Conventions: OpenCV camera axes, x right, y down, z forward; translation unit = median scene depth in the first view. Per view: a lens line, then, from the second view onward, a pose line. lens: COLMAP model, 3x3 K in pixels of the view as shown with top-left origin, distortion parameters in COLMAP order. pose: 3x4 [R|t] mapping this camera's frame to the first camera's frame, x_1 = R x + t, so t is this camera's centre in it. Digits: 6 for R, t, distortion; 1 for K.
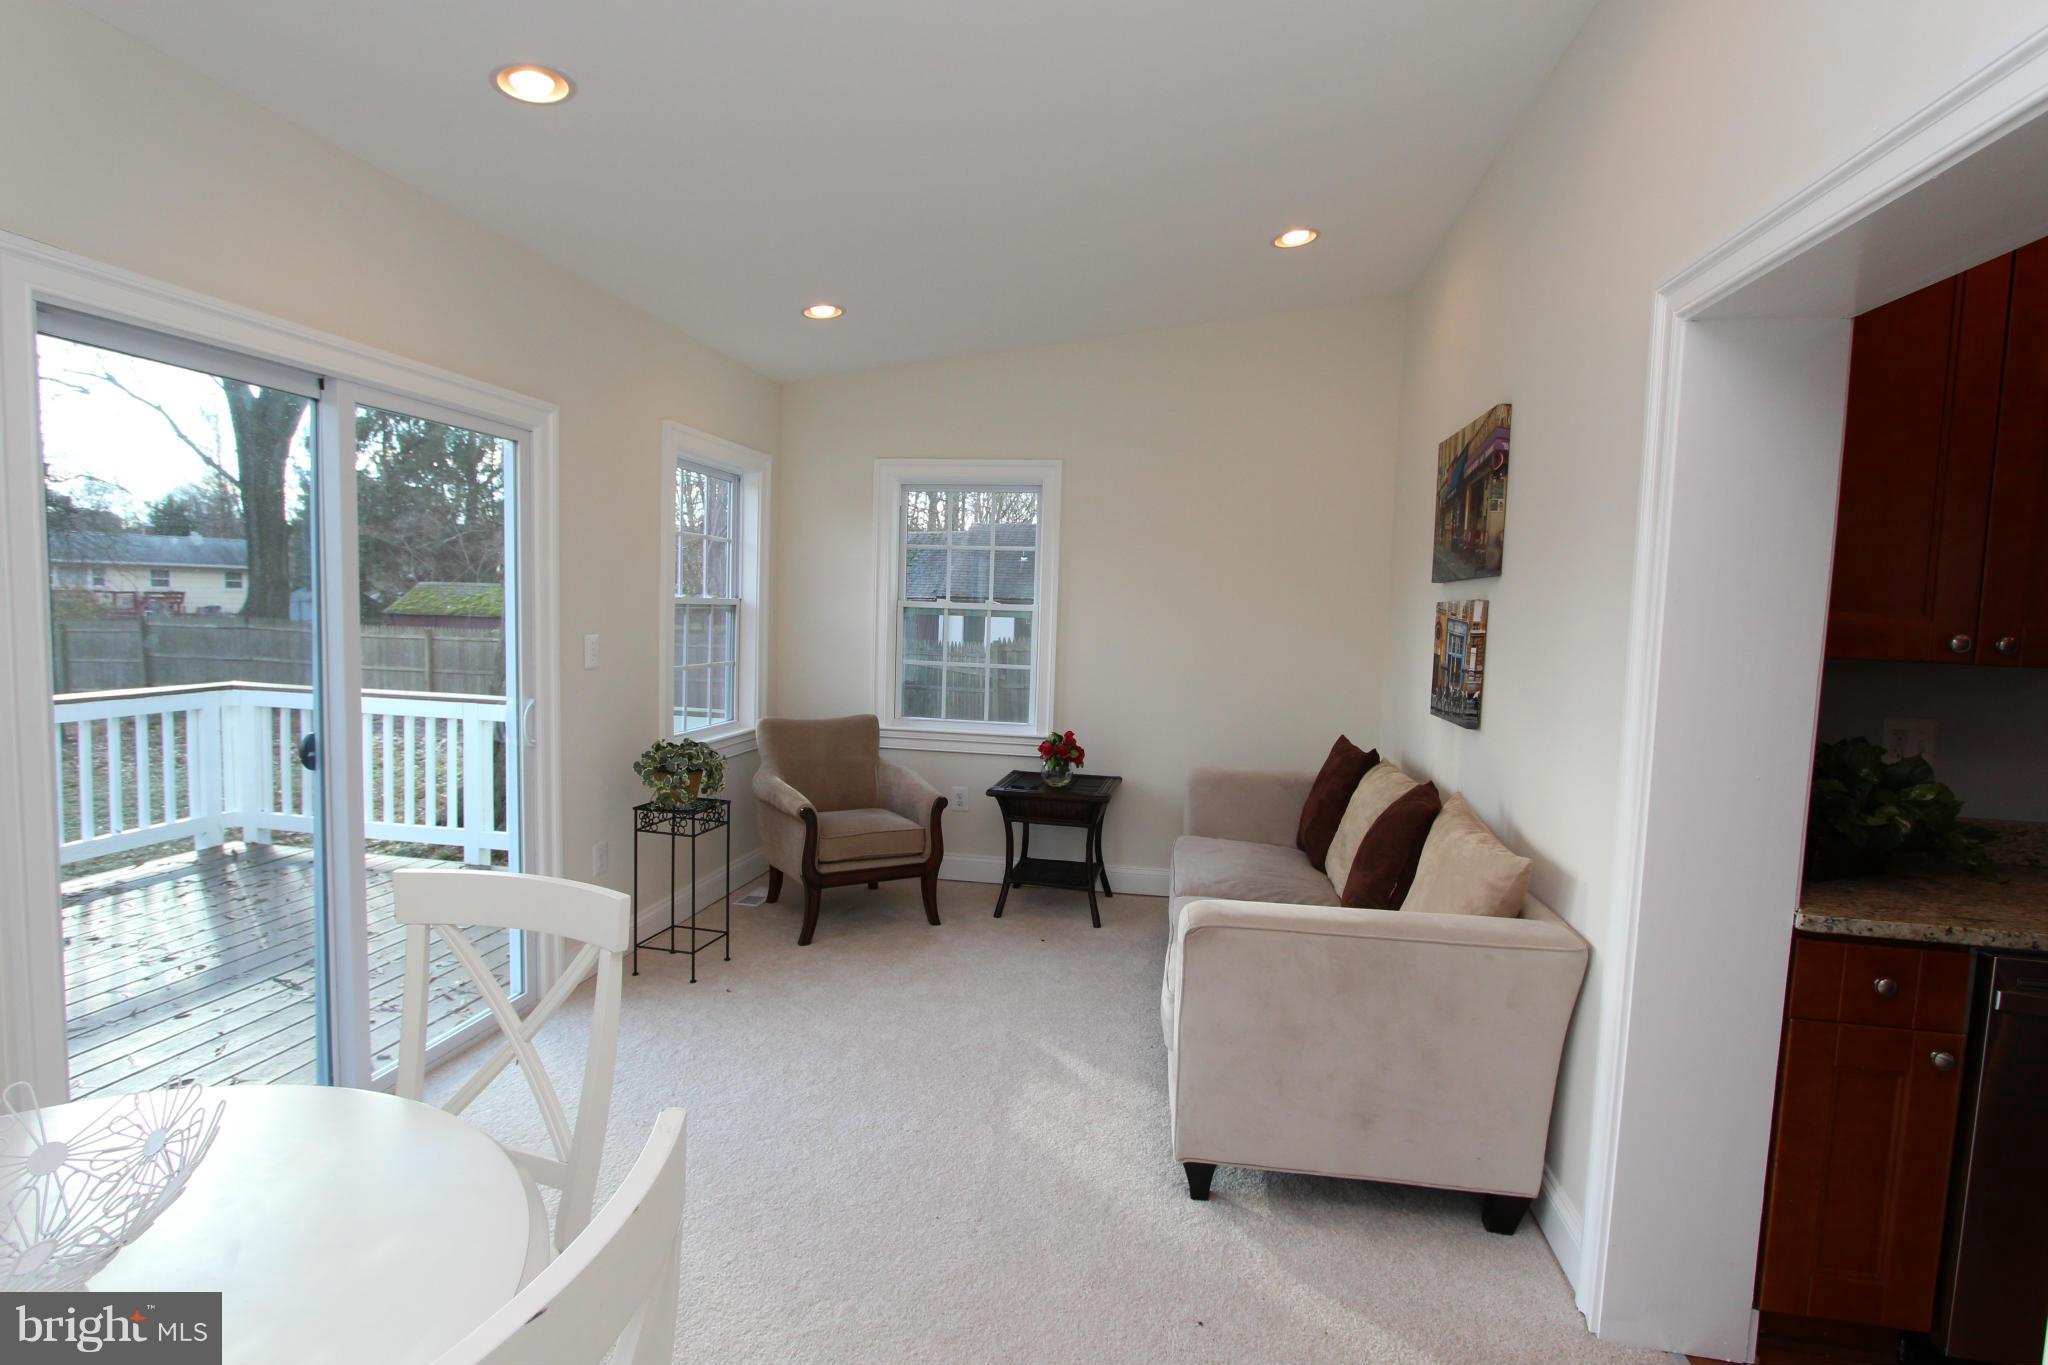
lens RADIAL K [[950.6, 0, 1026.0], [0, 950.6, 674.8], [0, 0, 1]] dist [-0.015239, 0.000913]
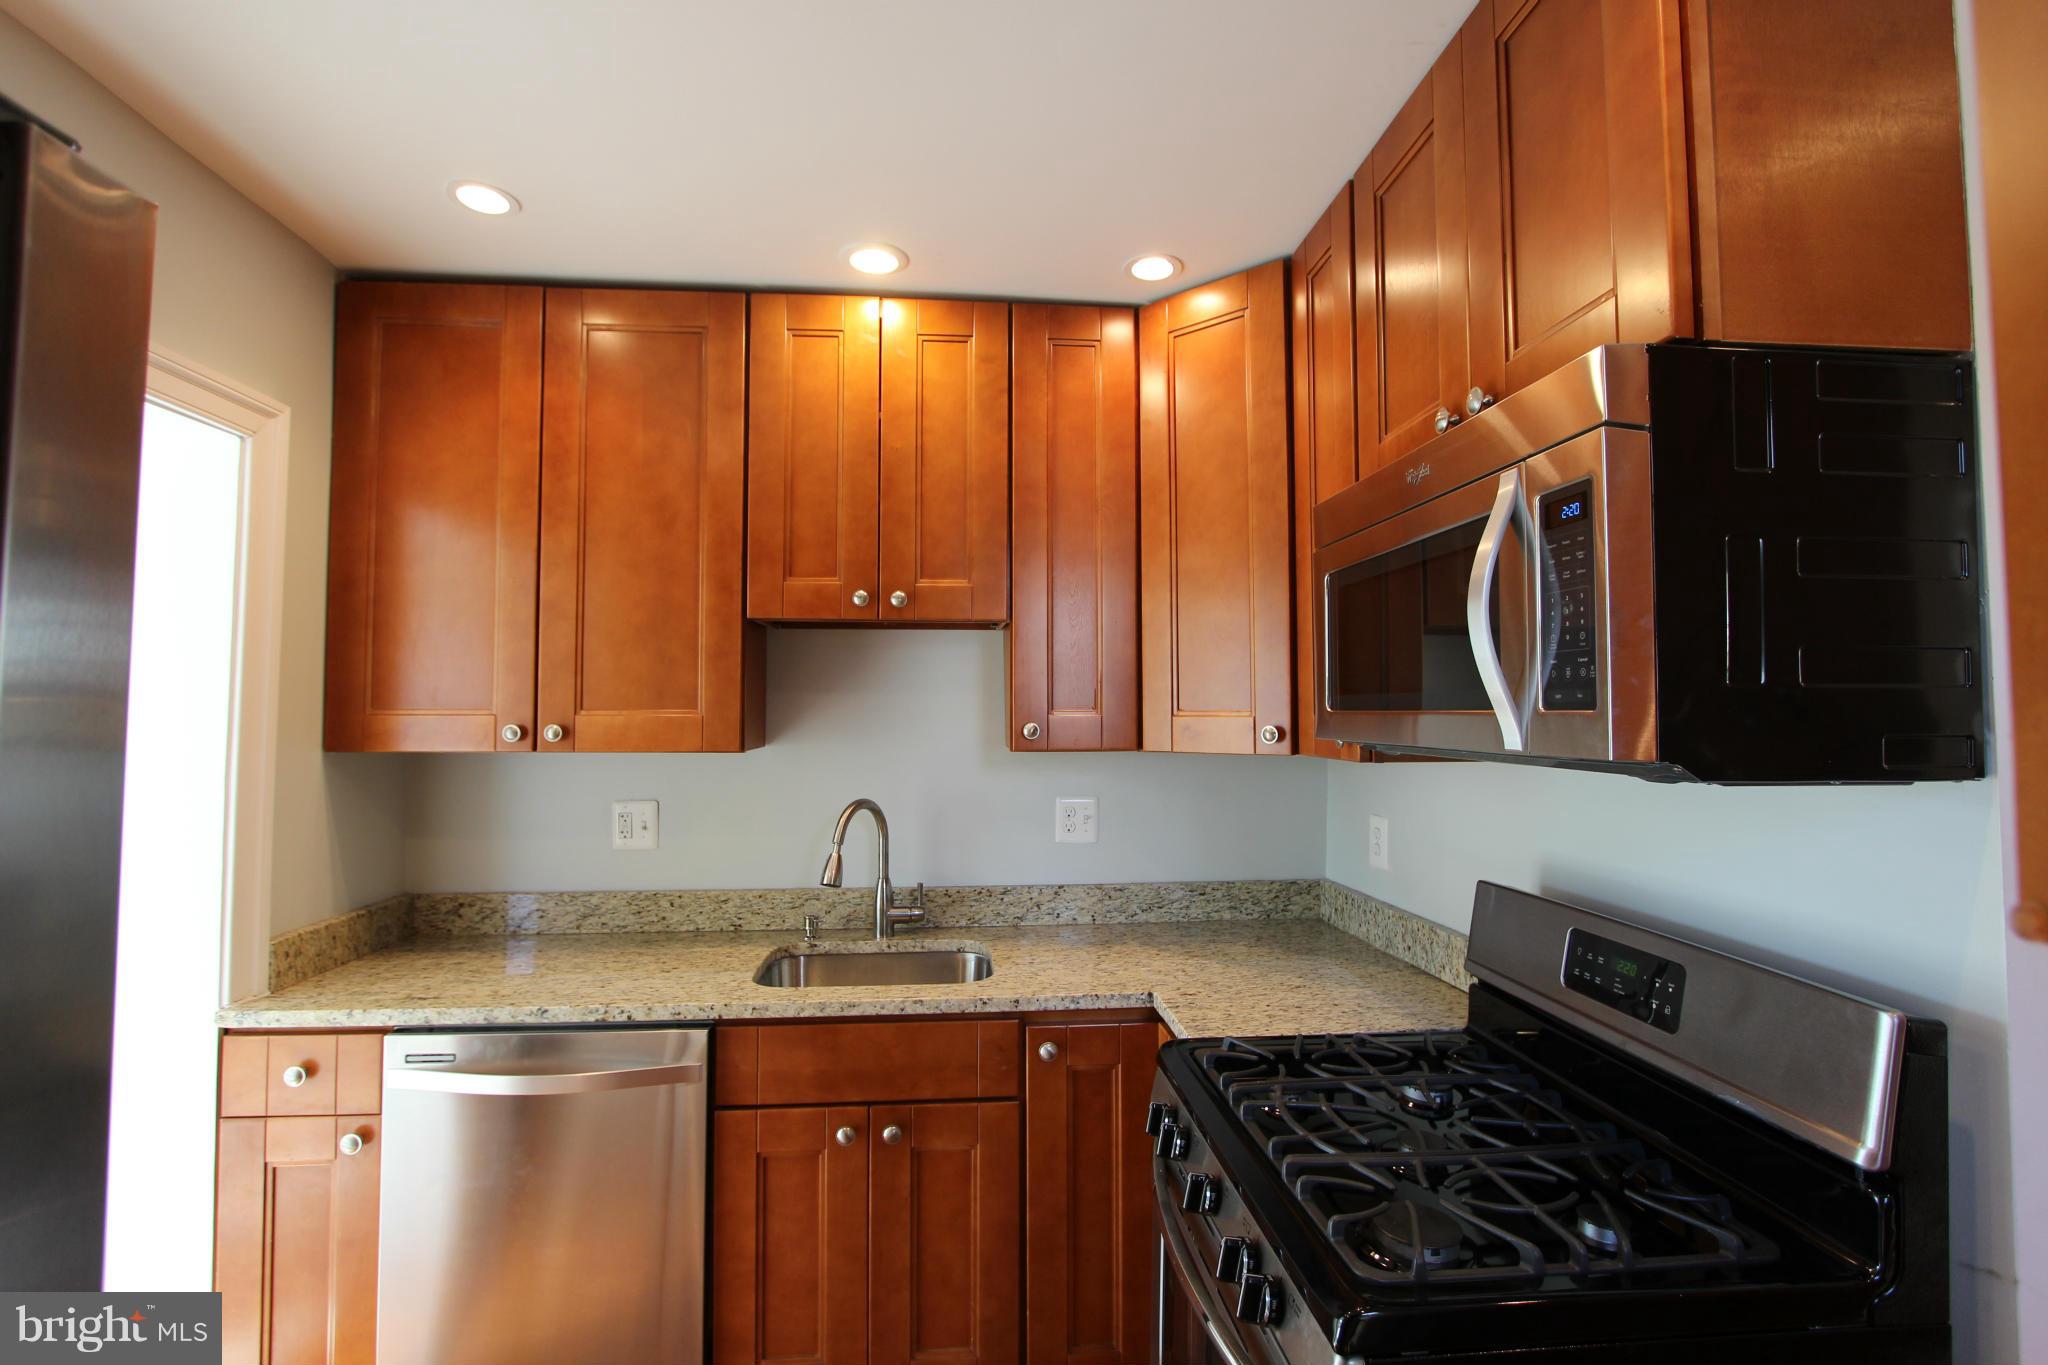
lens RADIAL K [[950.6, 0, 1026.0], [0, 950.6, 674.8], [0, 0, 1]] dist [-0.015239, 0.000913]
pose [[0.963153, -0.025548, 0.267740, 1.303486], [0.054218, 0.993485, -0.100239, 0.045191], [-0.263434, 0.111061, 0.958263, -0.195400]]
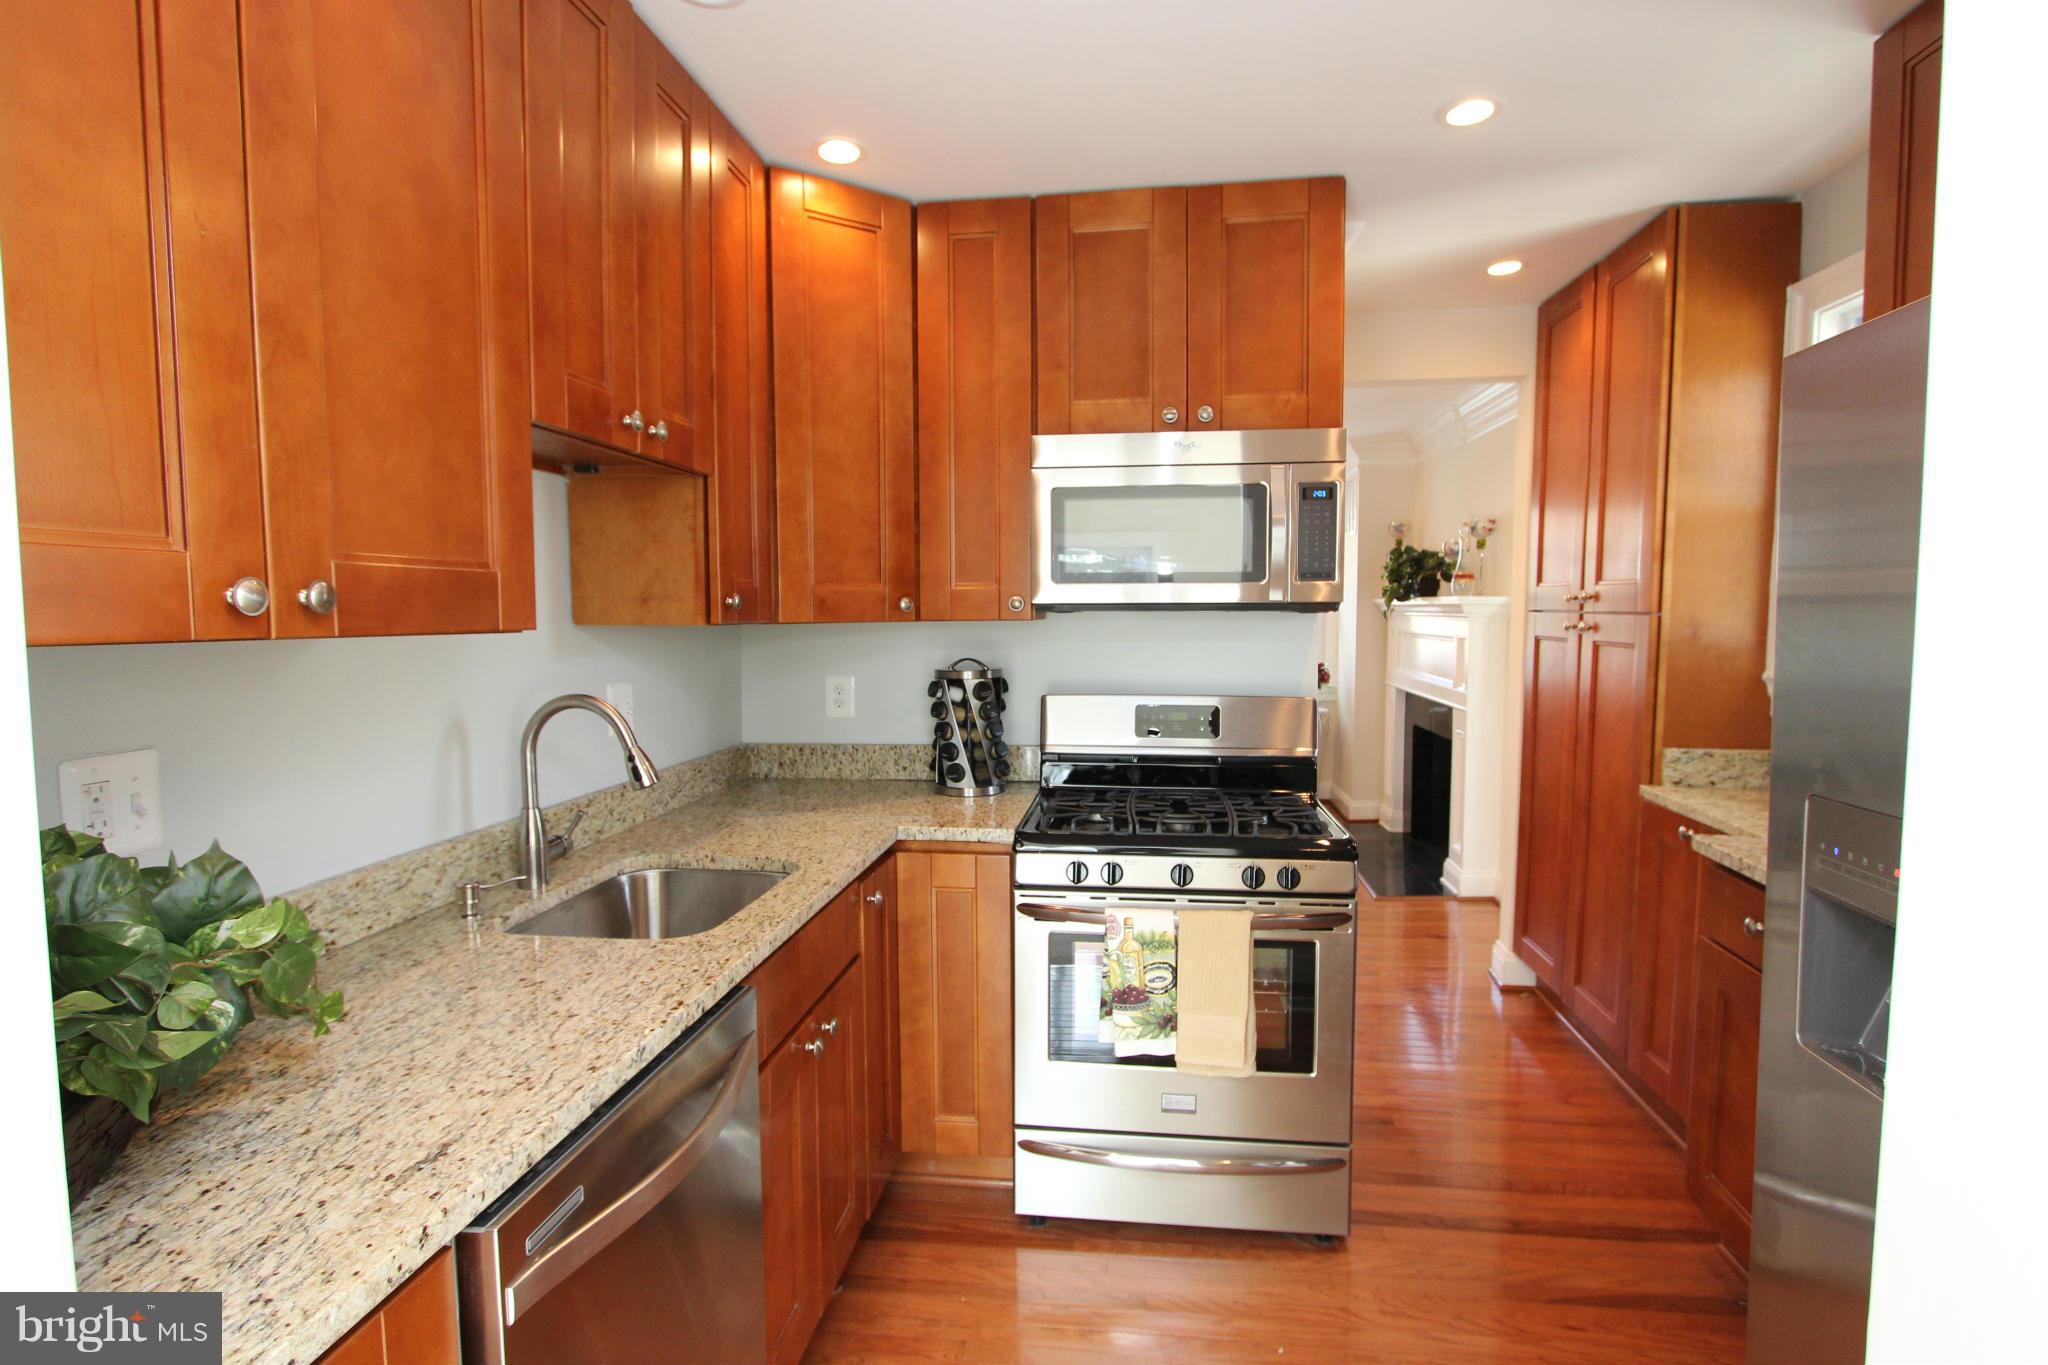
lens RADIAL K [[1003.9, 0, 1024.0], [0, 1003.9, 682.5], [0, 0, 1]] dist [-0.002776, -0.000101]
pose [[-0.054728, -0.107282, 0.992721, 0.486422], [0.074870, 0.990971, 0.111221, -0.013898], [-0.995690, 0.080412, -0.046201, 0.655550]]
